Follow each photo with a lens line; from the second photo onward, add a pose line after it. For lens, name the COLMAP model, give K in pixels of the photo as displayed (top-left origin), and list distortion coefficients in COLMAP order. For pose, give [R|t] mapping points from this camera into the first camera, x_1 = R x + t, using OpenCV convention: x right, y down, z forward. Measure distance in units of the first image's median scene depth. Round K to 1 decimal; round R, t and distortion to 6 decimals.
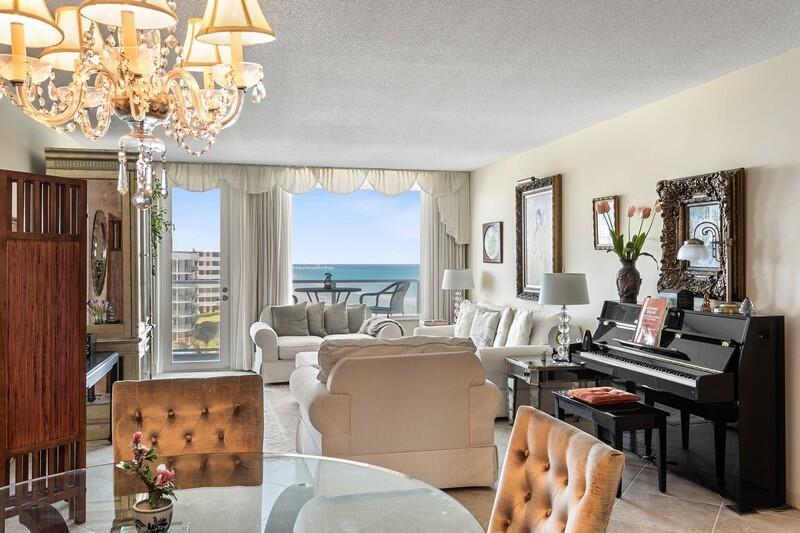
lens RADIAL K [[672.3, 0, 400.0], [0, 672.3, 266.5], [0, 0, 1]] dist [0.002329, 0.002072]
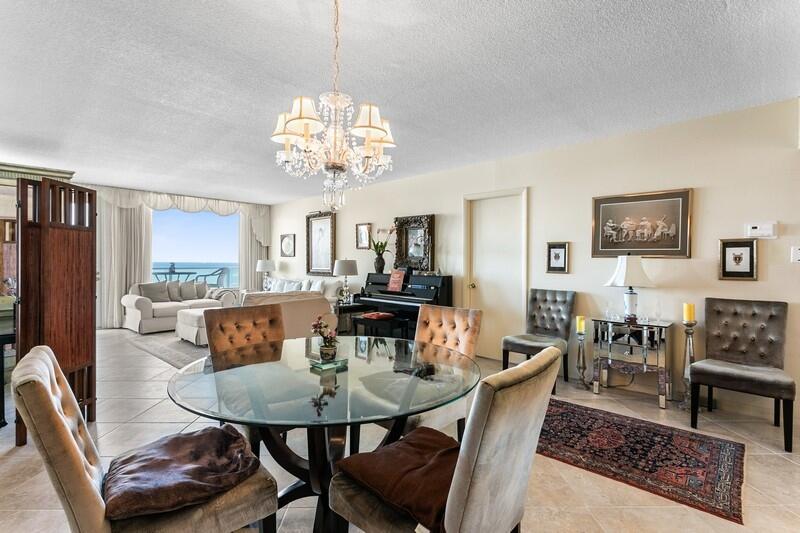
lens RADIAL K [[378.6, 0, 400.0], [0, 378.6, 266.5], [0, 0, 1]] dist [0.000705, 0.000148]
pose [[0.846986, -0.001262, 0.531613, -0.159212], [-0.002109, 0.999981, 0.005735, 0.015947], [-0.531610, -0.005978, 0.846968, -0.033185]]
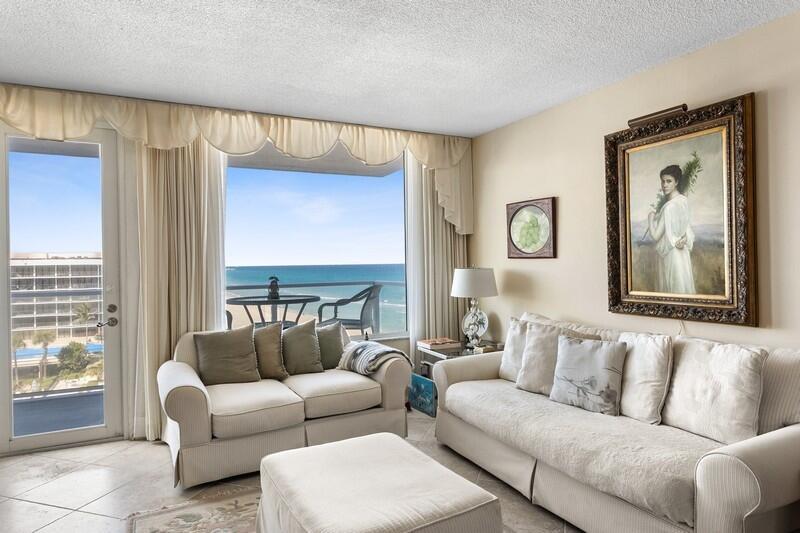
lens RADIAL K [[498.2, 0, 398.5], [0, 498.2, 263.8], [0, 0, 1]] dist [0.001774, 0.003992]
pose [[0.975097, -0.015718, 0.221219, -0.117842], [0.017347, 0.999835, -0.005422, 0.000801], [-0.221098, 0.009124, 0.975209, 0.556527]]
